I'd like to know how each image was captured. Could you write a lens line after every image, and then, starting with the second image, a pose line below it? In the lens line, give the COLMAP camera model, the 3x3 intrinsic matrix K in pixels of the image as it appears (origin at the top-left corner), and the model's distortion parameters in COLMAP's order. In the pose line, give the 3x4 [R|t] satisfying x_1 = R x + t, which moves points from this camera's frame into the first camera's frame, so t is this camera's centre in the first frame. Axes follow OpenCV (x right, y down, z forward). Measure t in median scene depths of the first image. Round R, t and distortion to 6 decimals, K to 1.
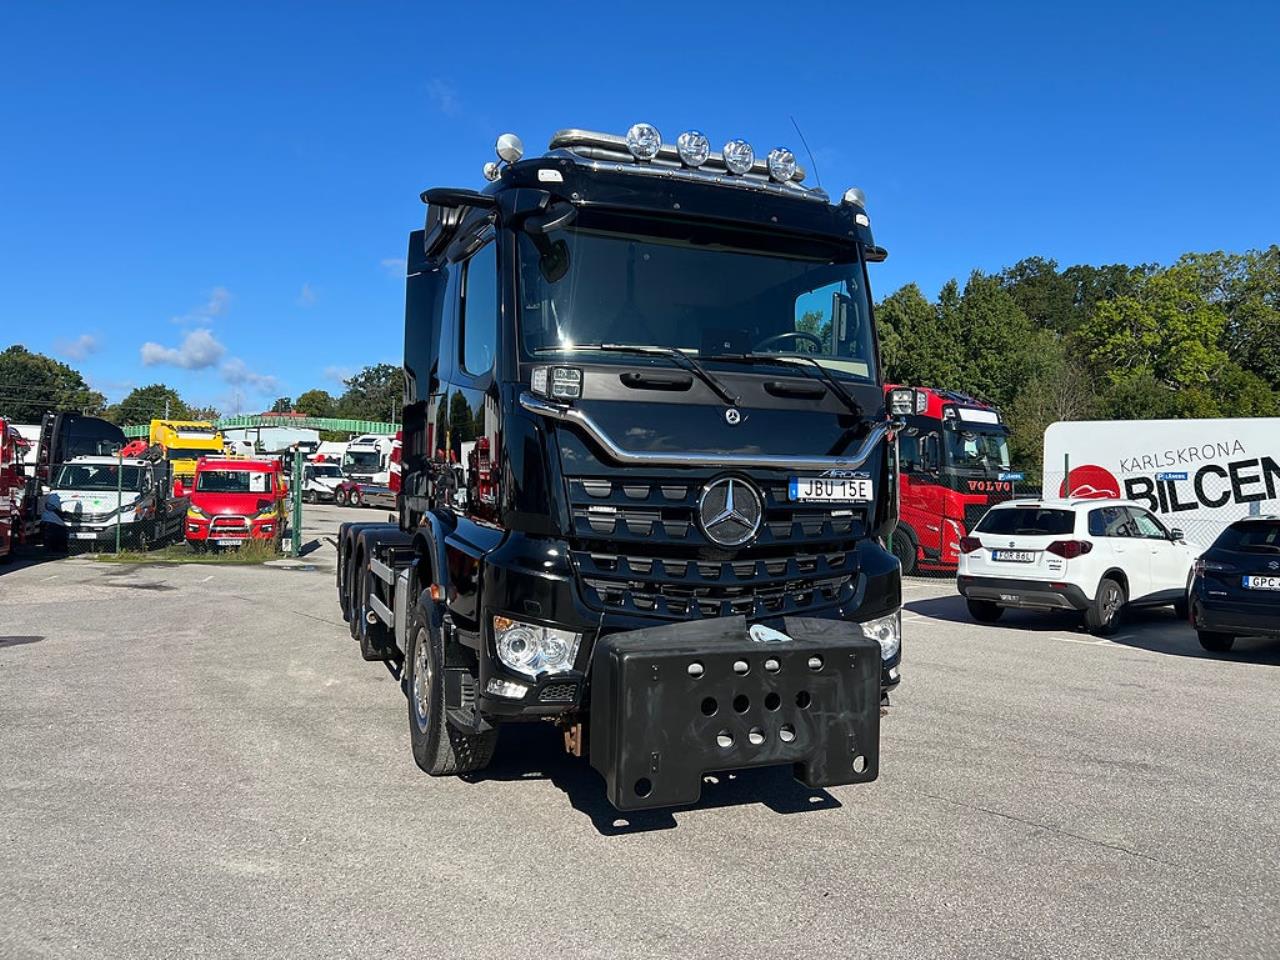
lens RADIAL K [[961.7, 0, 650.6], [0, 961.7, 474.2], [0, 0, 1]] dist [0.066878, -0.075865]
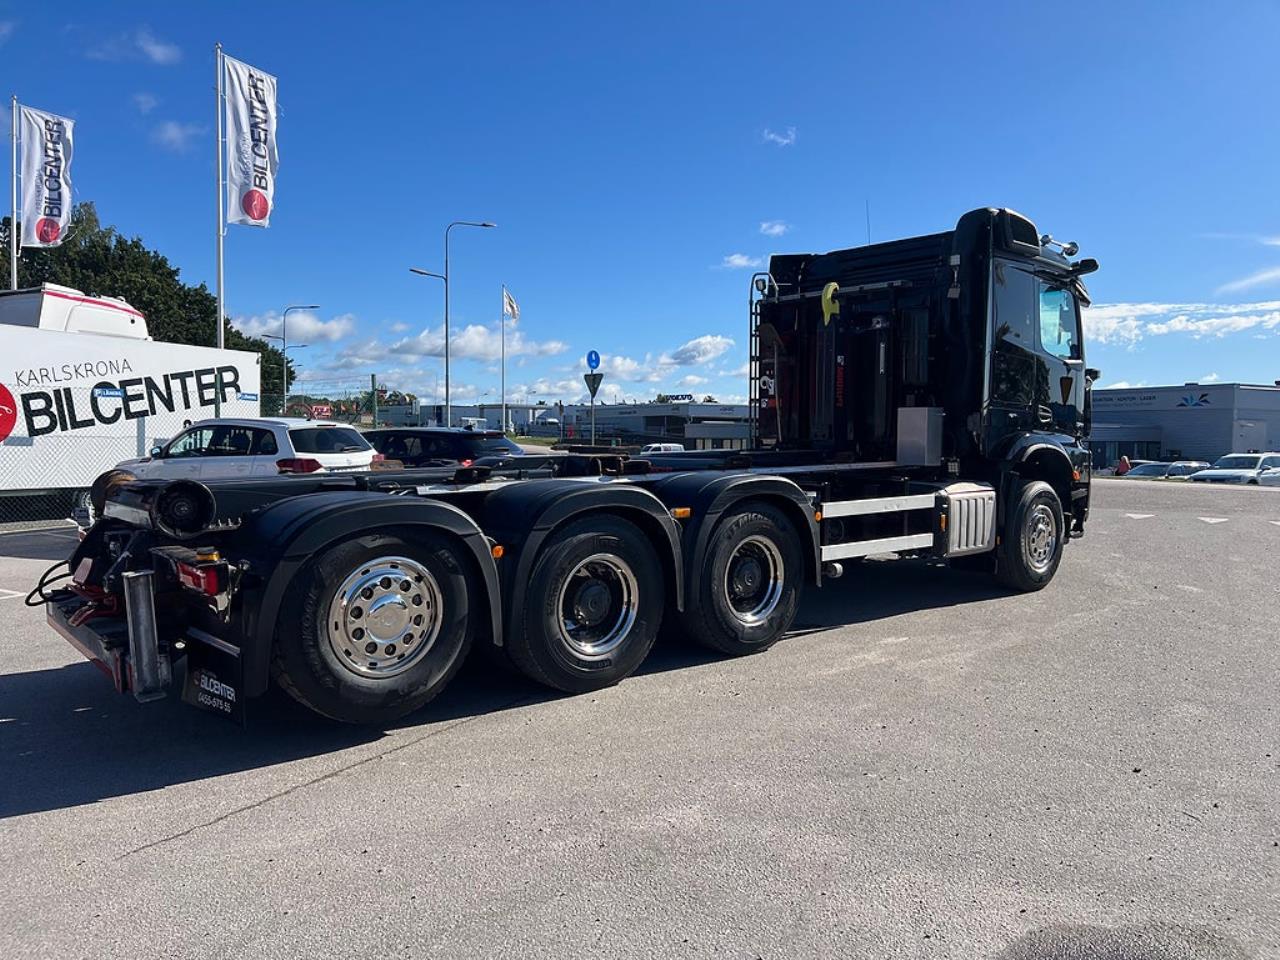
lens RADIAL K [[961.7, 0, 653.8], [0, 961.7, 485.7], [0, 0, 1]] dist [0.066878, -0.075865]
pose [[-0.341860, -0.076766, 0.936610, -0.595842], [-0.027110, 0.997049, 0.071825, 0.010333], [-0.939360, -0.000837, -0.342932, 0.842471]]
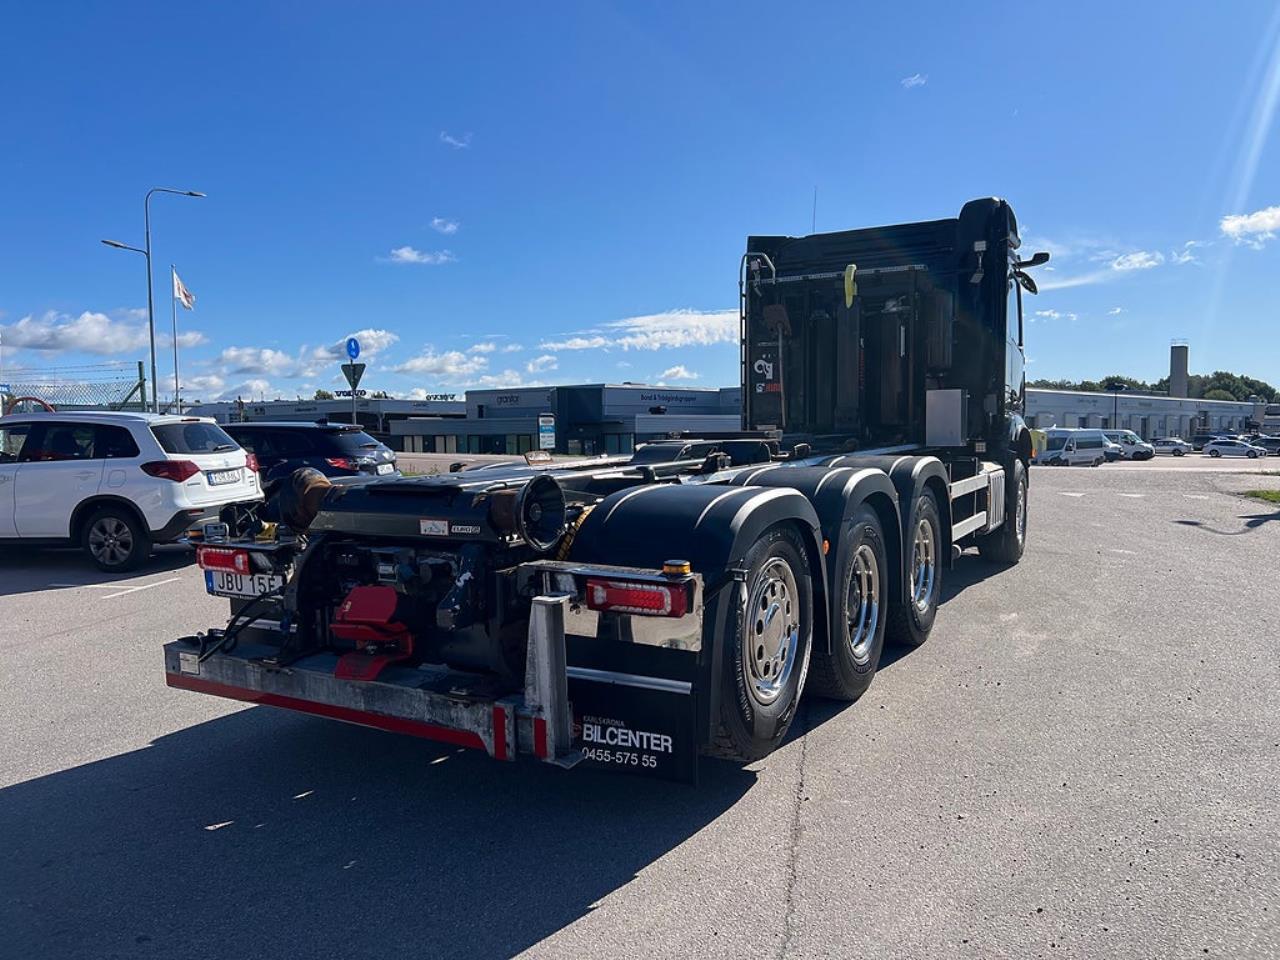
lens RADIAL K [[961.7, 0, 652.3], [0, 961.7, 485.2], [0, 0, 1]] dist [0.066878, -0.075865]
pose [[-0.638148, -0.060432, 0.767539, -0.445296], [-0.012903, 0.997614, 0.067819, 0.021706], [-0.769806, 0.033375, -0.637405, 1.015392]]
